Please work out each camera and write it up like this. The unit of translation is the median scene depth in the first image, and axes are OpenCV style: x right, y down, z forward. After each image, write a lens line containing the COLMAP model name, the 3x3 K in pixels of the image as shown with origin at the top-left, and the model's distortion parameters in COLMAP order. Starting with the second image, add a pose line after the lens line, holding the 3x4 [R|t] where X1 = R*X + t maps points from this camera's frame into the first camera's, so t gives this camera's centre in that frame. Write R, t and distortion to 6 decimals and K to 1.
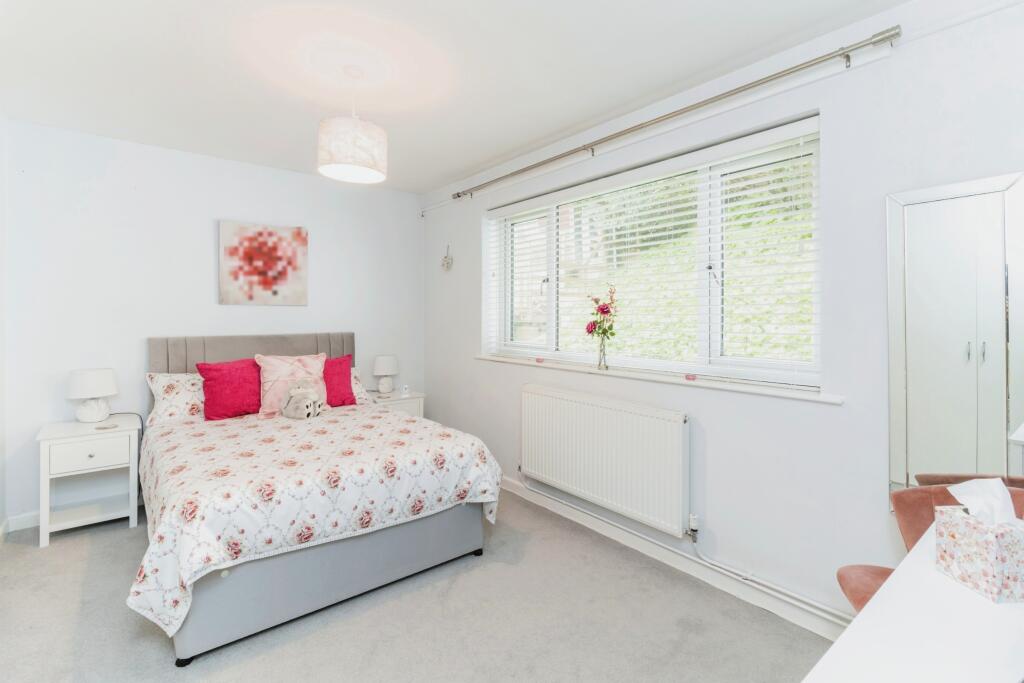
lens RADIAL K [[481.9, 0, 513.0], [0, 481.9, 316.3], [0, 0, 1]] dist [-0.001695, -0.000655]
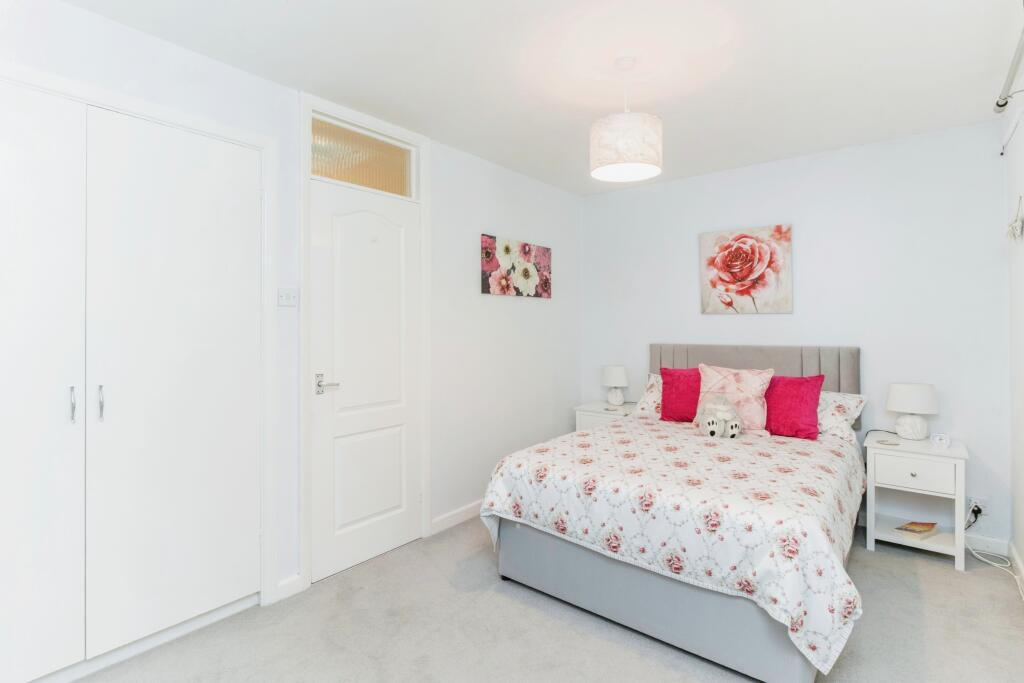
lens RADIAL K [[497.6, 0, 513.2], [0, 497.6, 326.1], [0, 0, 1]] dist [0.001529, 0.000144]
pose [[0.205987, -0.001715, -0.978553, 0.409650], [-0.001645, 0.999996, -0.002098, 0.004329], [0.978553, 0.002042, 0.205984, 0.423828]]
